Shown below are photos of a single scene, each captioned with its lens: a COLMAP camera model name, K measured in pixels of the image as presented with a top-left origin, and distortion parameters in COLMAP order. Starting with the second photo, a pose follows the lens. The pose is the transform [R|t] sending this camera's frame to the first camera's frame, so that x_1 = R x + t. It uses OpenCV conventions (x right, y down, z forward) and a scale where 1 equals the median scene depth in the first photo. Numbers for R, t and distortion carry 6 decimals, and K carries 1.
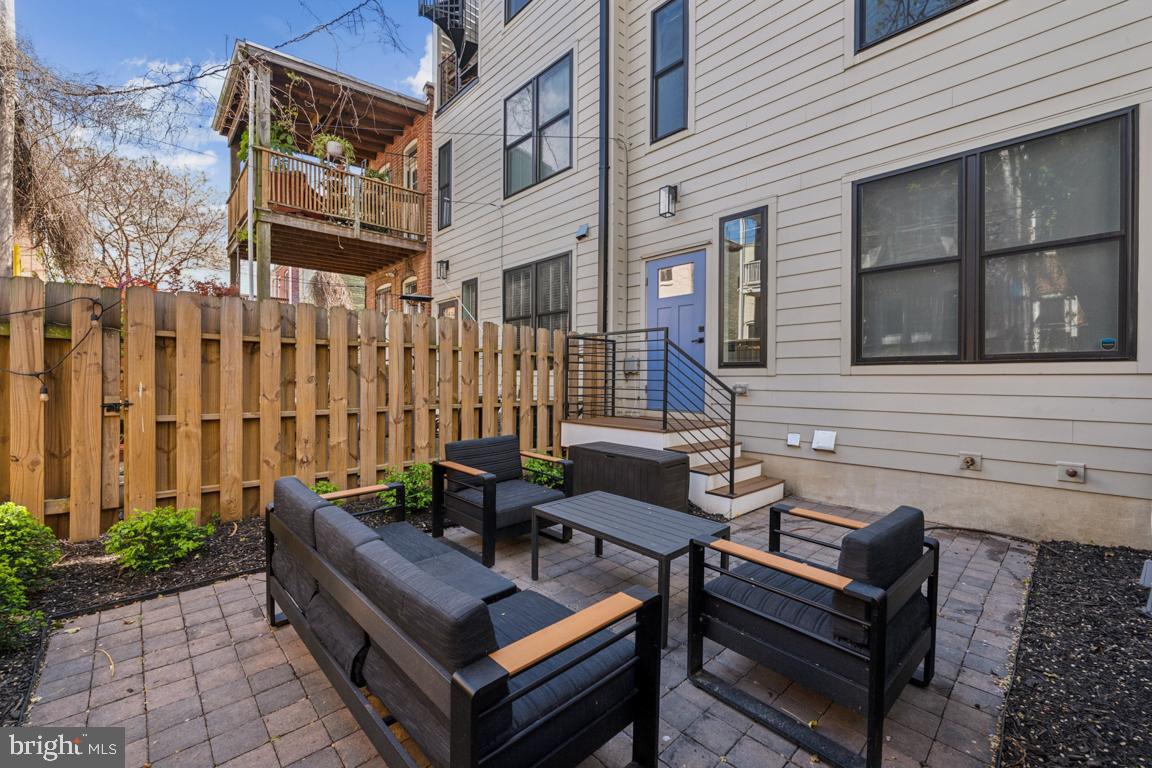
lens RADIAL K [[467.0, 0, 573.4], [0, 467.0, 381.7], [0, 0, 1]] dist [-0.001605, -0.000153]
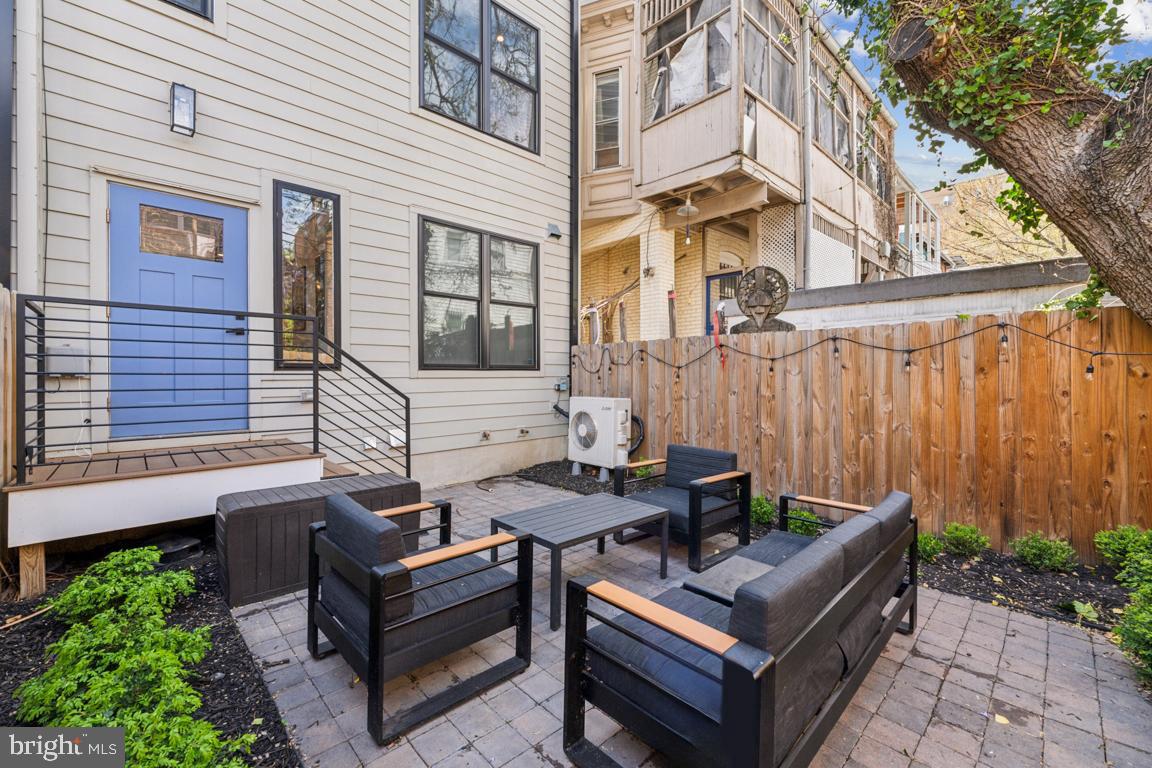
lens RADIAL K [[467.0, 0, 573.4], [0, 467.0, 381.7], [0, 0, 1]] dist [-0.001605, -0.000153]
pose [[0.008557, -0.019865, 0.999766, -0.594896], [0.015322, 0.999688, 0.019733, -0.024415], [-0.999846, 0.015150, 0.008859, 0.622185]]
